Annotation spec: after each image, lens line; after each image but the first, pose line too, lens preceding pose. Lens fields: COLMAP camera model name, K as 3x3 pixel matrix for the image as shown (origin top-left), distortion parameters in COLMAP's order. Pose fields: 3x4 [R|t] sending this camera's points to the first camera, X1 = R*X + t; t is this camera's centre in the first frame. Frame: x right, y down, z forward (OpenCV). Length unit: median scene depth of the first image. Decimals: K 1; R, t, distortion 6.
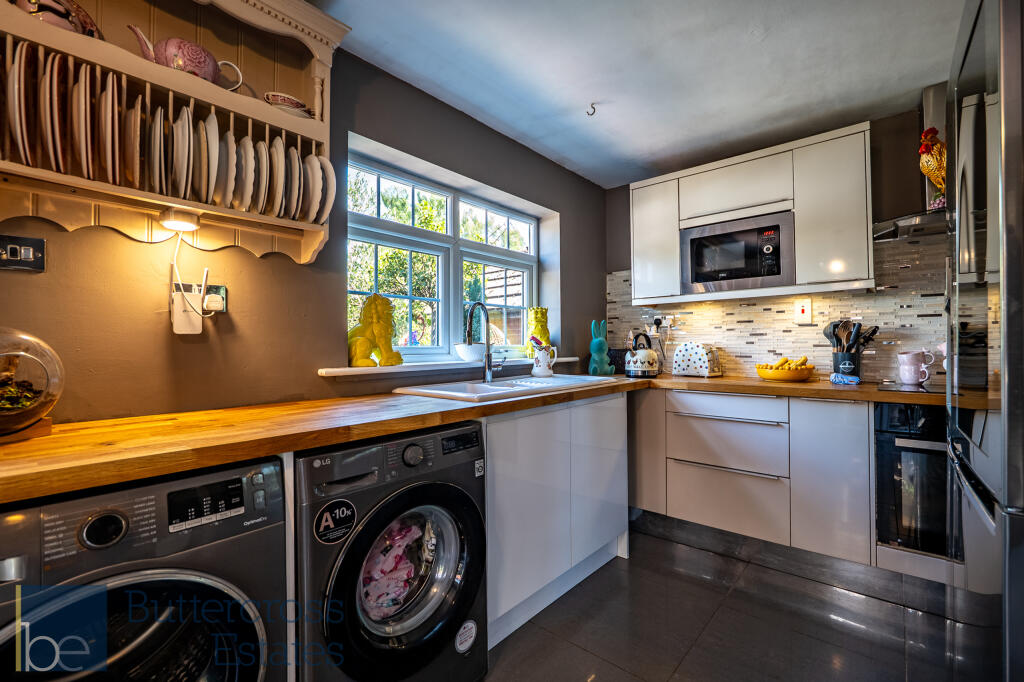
lens RADIAL K [[430.6, 0, 512.0], [0, 430.6, 341.0], [0, 0, 1]] dist [-0.007338, -0.000163]
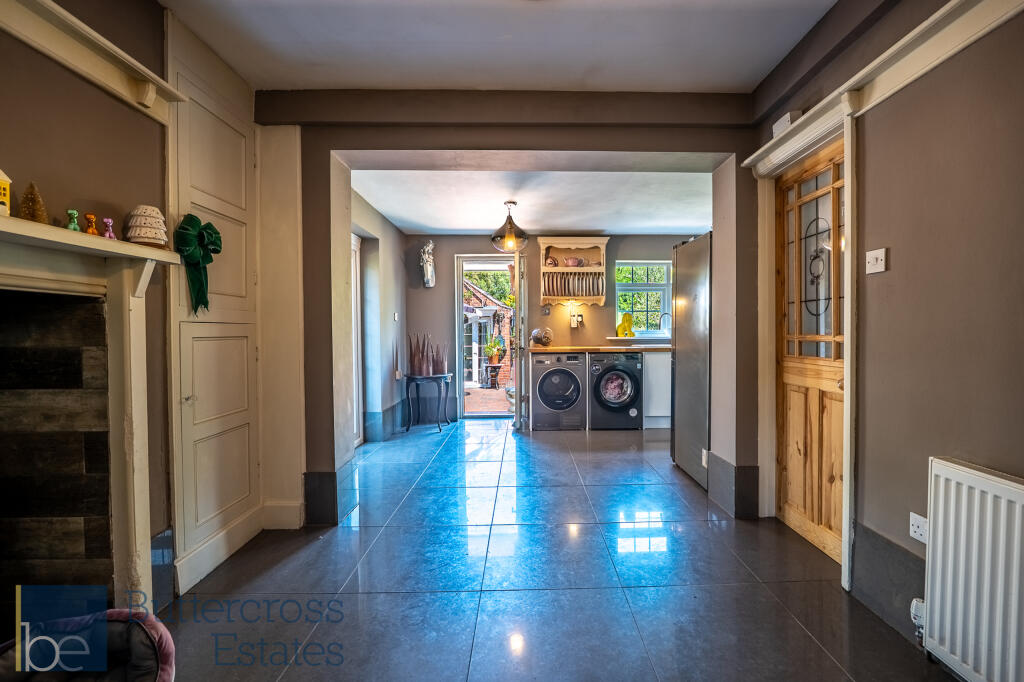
lens RADIAL K [[443.4, 0, 545.1], [0, 443.4, 337.5], [0, 0, 1]] dist [-0.001548, -0.000148]
pose [[0.689890, 0.014237, -0.723774, 1.198417], [0.009979, 0.999525, 0.029173, -0.024585], [0.723845, -0.027349, 0.689420, -1.199921]]
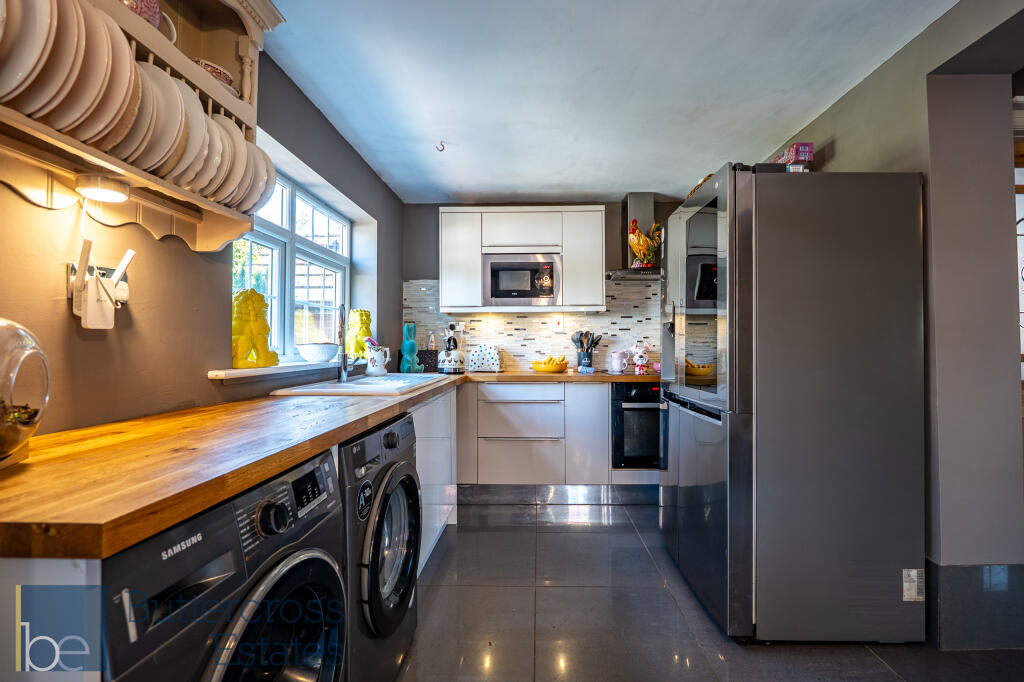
lens RADIAL K [[438.2, 0, 512.0], [0, 438.2, 341.0], [0, 0, 1]] dist [-0.000936, -0.000121]
pose [[0.793045, 0.012890, 0.609027, -0.368931], [-0.009573, 0.999916, -0.008698, 0.003549], [-0.609088, 0.001068, 0.793102, -0.068310]]
